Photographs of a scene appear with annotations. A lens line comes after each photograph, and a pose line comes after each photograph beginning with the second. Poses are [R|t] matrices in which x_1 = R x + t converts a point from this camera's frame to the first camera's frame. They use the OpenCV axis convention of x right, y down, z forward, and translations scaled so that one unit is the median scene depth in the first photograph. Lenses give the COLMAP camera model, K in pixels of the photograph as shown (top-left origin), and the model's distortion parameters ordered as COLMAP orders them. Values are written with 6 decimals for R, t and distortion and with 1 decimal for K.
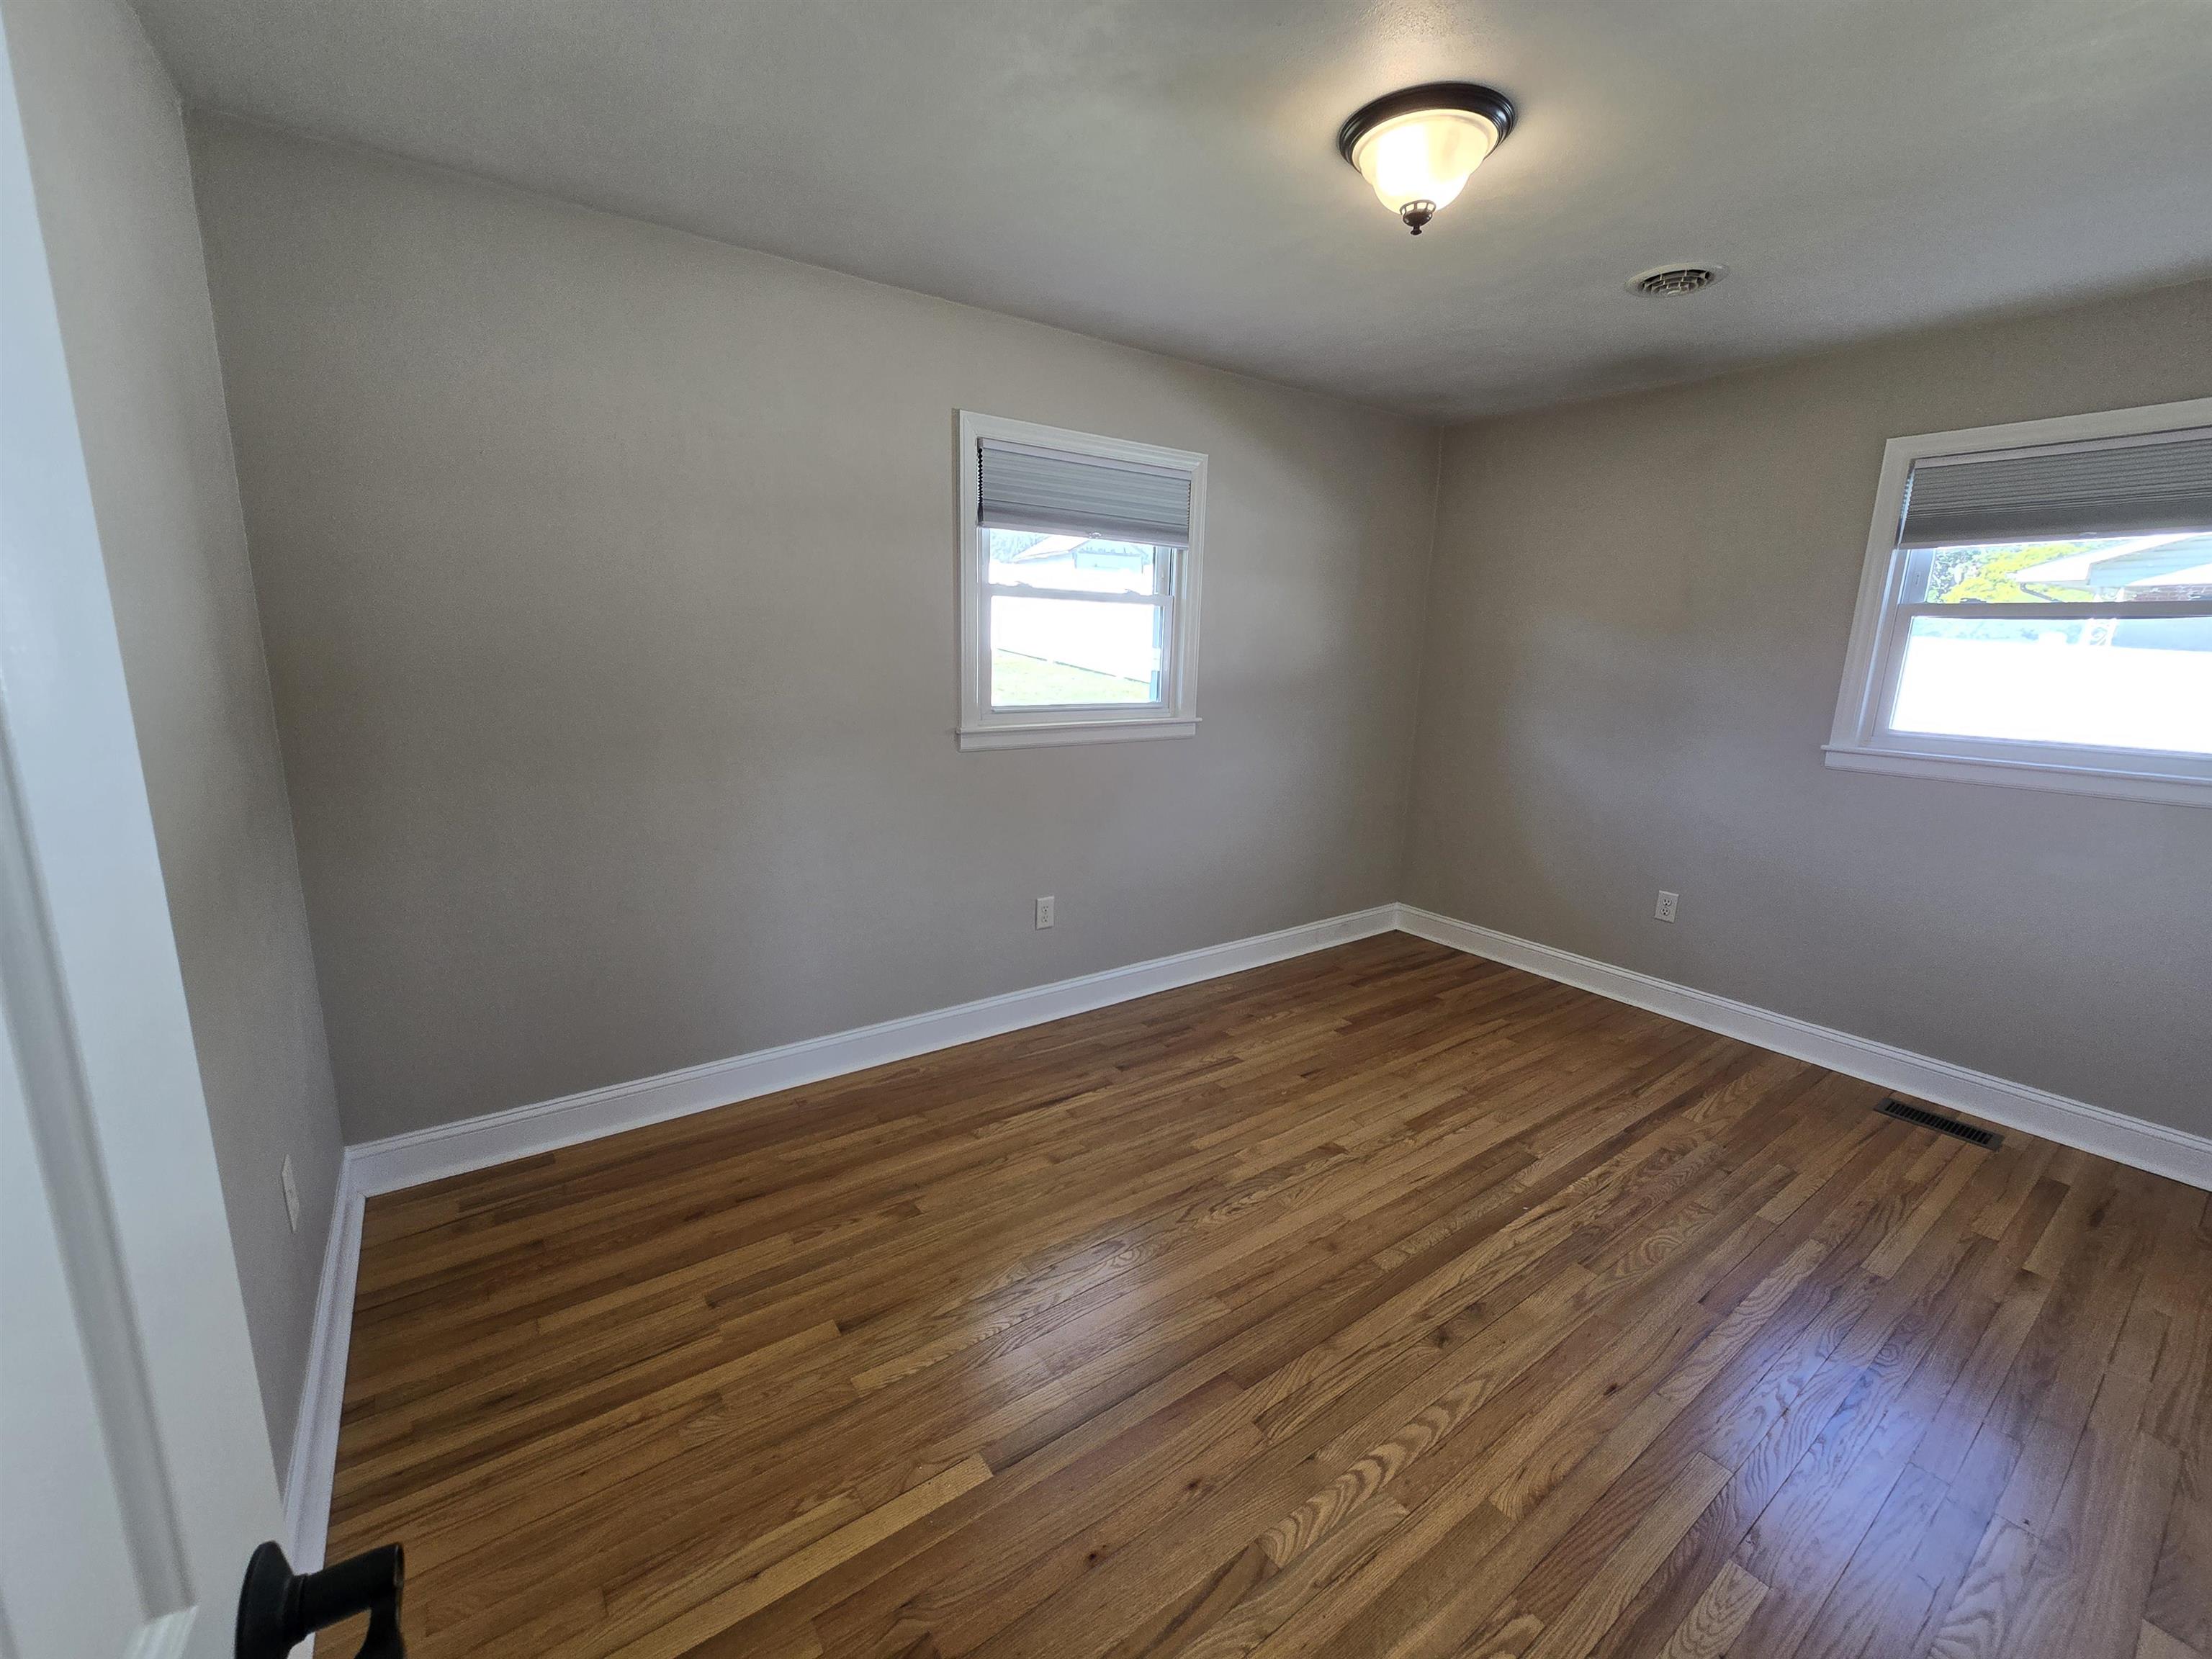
lens RADIAL K [[902.2, 0, 1106.0], [0, 902.2, 829.5], [0, 0, 1]] dist [-0.007918, 0.000244]
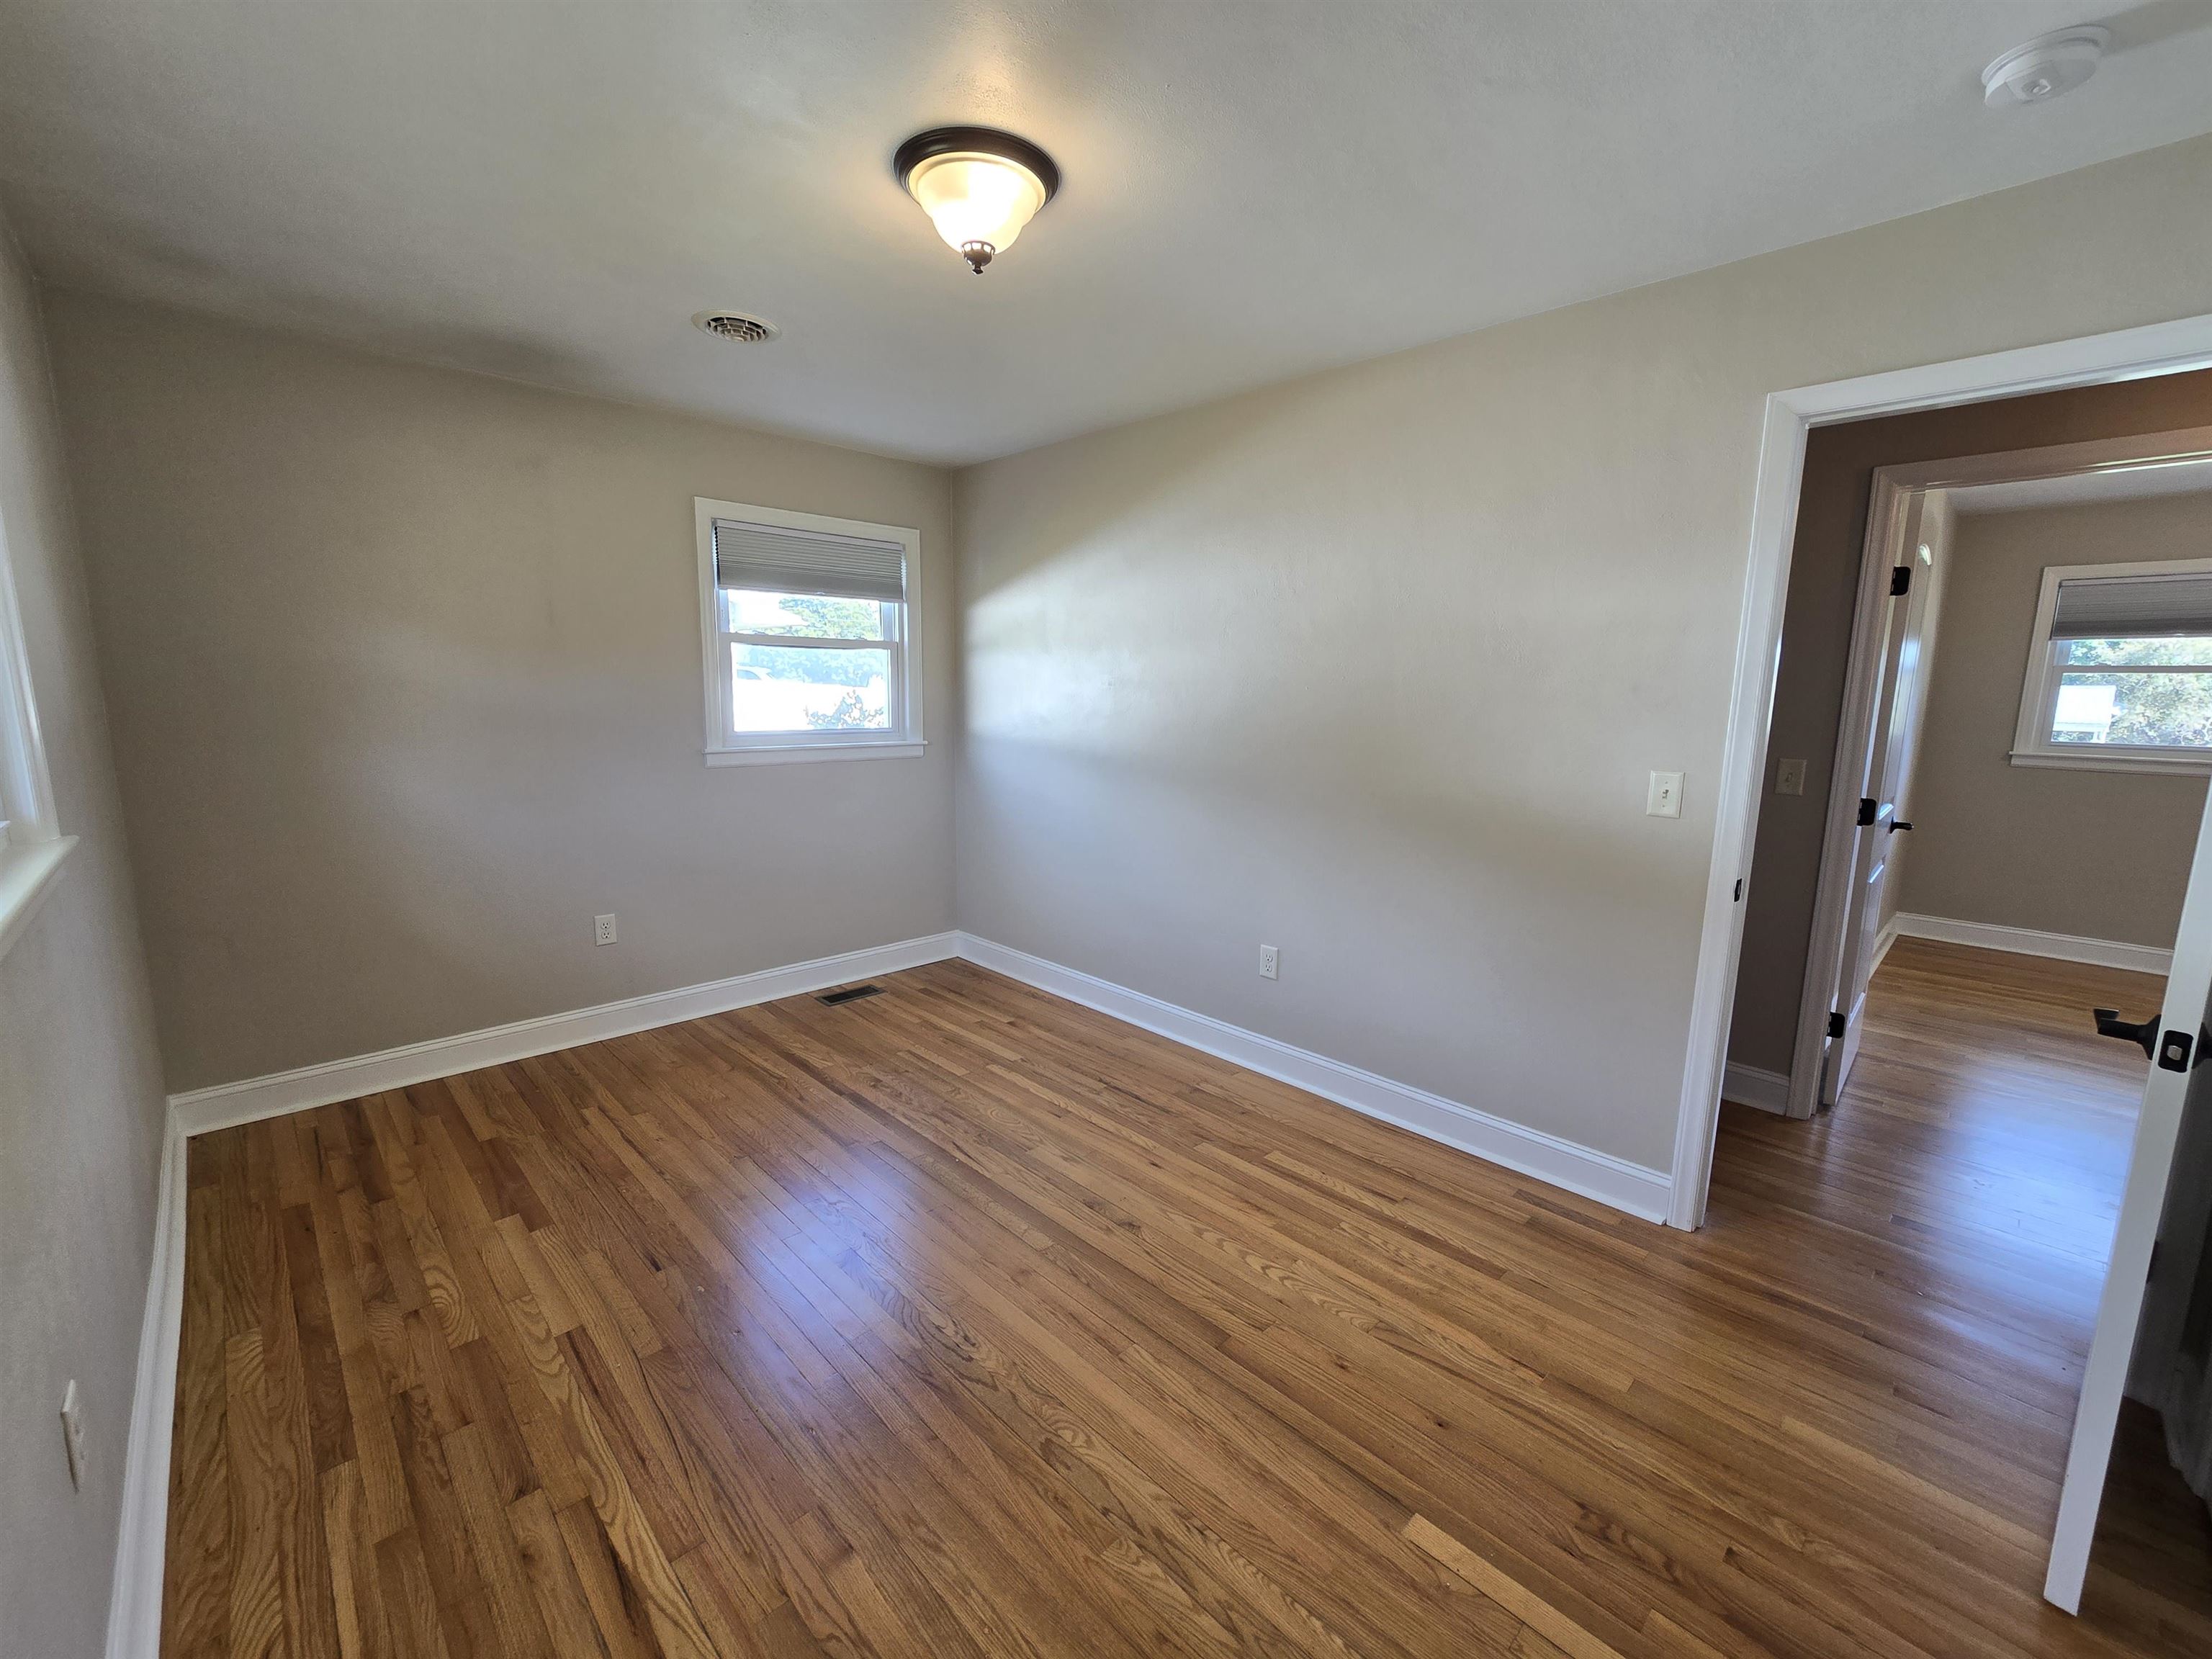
lens RADIAL K [[902.2, 0, 1106.0], [0, 902.2, 829.5], [0, 0, 1]] dist [-0.007918, 0.000244]
pose [[-0.140868, -0.184433, 0.972698, -0.499151], [0.188008, 0.959633, 0.209184, -0.156531], [-0.972013, 0.212342, -0.100507, 0.701164]]
